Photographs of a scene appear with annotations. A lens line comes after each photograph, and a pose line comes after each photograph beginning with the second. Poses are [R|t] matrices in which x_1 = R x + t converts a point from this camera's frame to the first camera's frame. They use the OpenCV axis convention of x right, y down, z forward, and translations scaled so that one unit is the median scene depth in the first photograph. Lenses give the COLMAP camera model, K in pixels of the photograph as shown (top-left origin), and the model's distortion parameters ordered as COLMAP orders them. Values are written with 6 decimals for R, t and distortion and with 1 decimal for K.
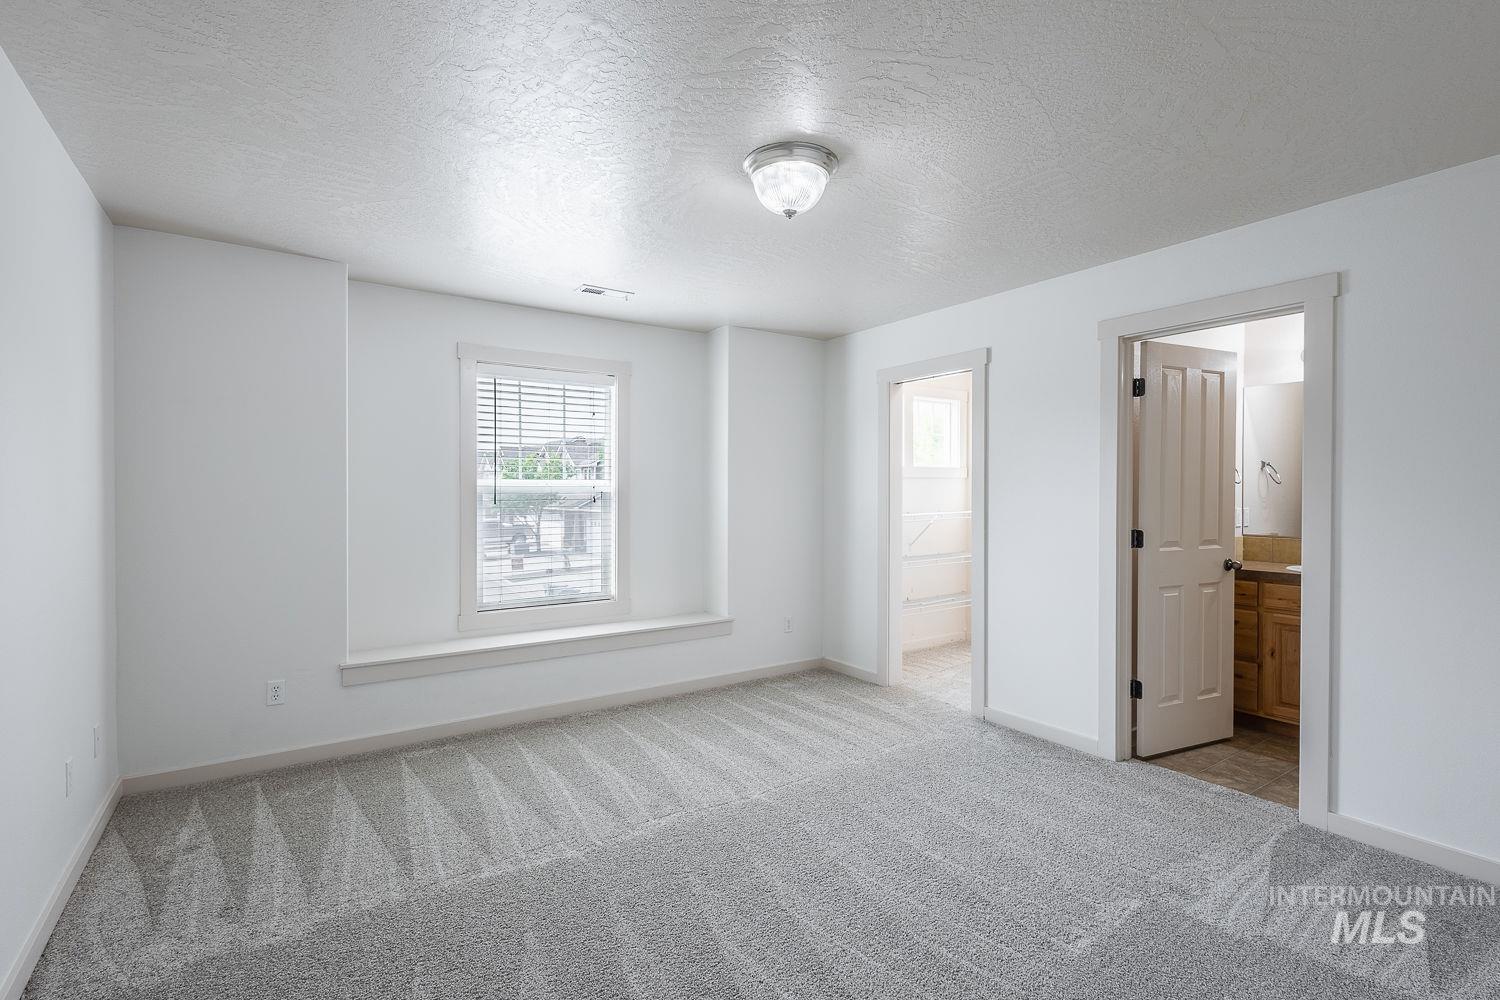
lens RADIAL K [[699.0, 0, 746.5], [0, 699.0, 498.9], [0, 0, 1]] dist [0.010695, -0.004153]
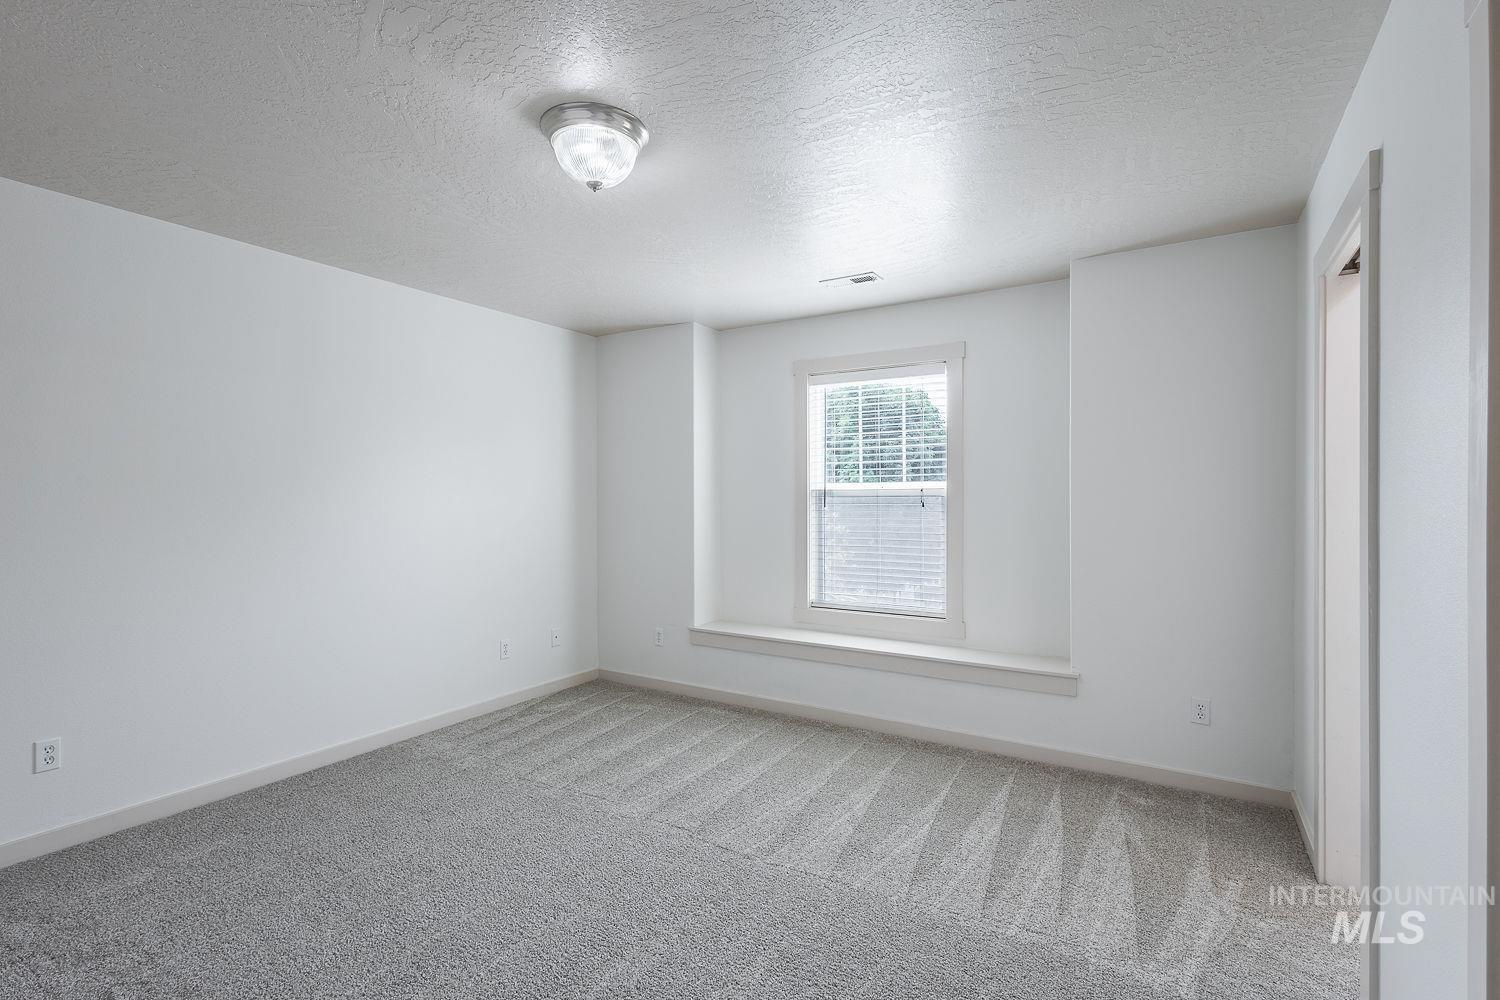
lens RADIAL K [[699.0, 0, 748.0], [0, 699.0, 498.6], [0, 0, 1]] dist [0.010695, -0.004153]
pose [[0.407012, 0.003321, -0.913417, 0.575014], [-0.007731, 0.999970, 0.000191, -0.004806], [0.913390, 0.006984, 0.407025, 0.484571]]
